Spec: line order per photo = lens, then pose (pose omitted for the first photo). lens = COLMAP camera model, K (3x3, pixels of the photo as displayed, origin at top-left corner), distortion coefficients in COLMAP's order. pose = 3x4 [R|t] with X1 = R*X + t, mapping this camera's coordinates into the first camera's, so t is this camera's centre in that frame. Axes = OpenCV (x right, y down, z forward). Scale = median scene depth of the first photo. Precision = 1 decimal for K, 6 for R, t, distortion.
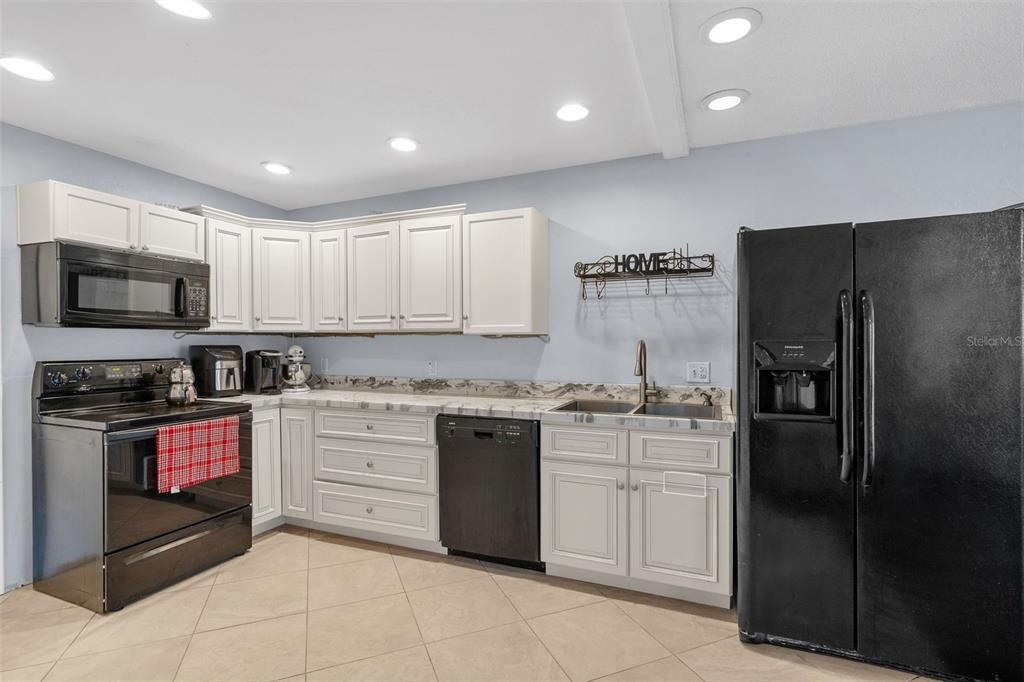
lens RADIAL K [[465.0, 0, 514.1], [0, 465.0, 350.5], [0, 0, 1]] dist [-0.007265, 0.000014]
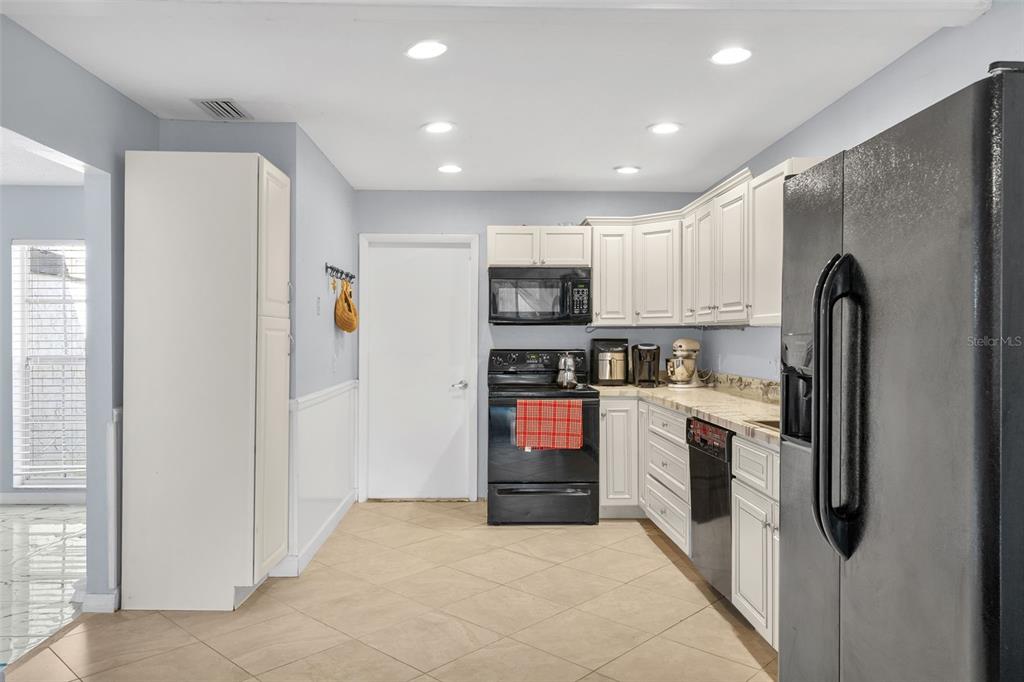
lens RADIAL K [[699.3, 0, 501.3], [0, 699.3, 342.9], [0, 0, 1]] dist [0.007001, 0.000790]
pose [[0.412550, 0.008567, -0.910895, 0.839188], [-0.014068, 0.999896, 0.003033, -0.002720], [0.910826, 0.011563, 0.412628, 0.095246]]
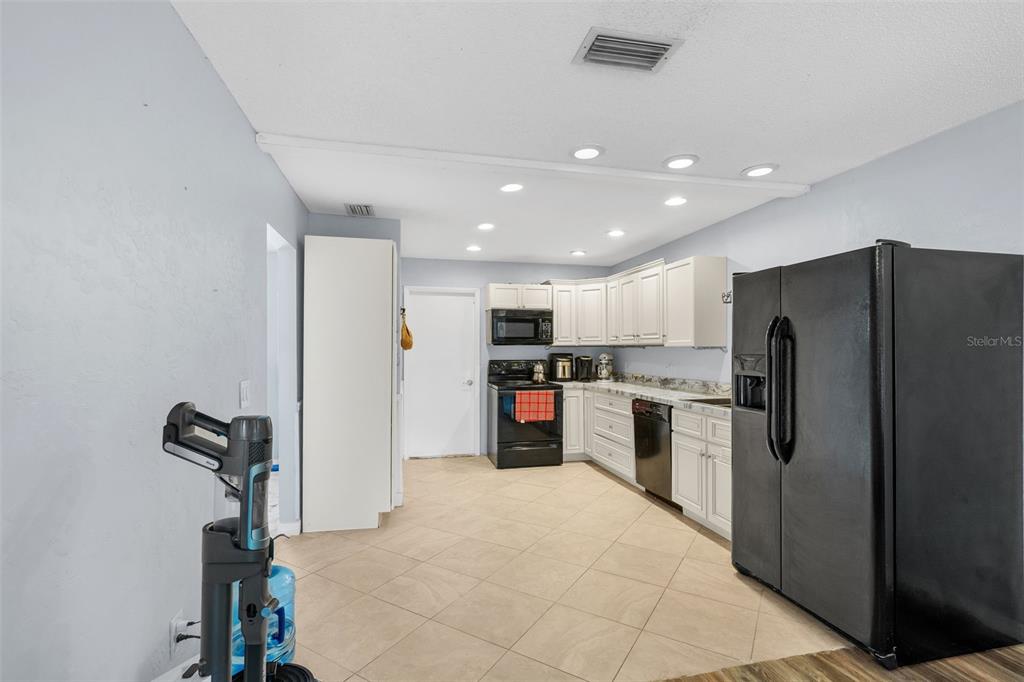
lens RADIAL K [[465.0, 0, 514.1], [0, 465.0, 350.5], [0, 0, 1]] dist [-0.007265, 0.000014]
pose [[0.586091, 0.001212, -0.810245, 0.801095], [-0.009419, 0.999941, -0.005318, -0.011766], [0.810191, 0.010749, 0.586068, -0.237595]]
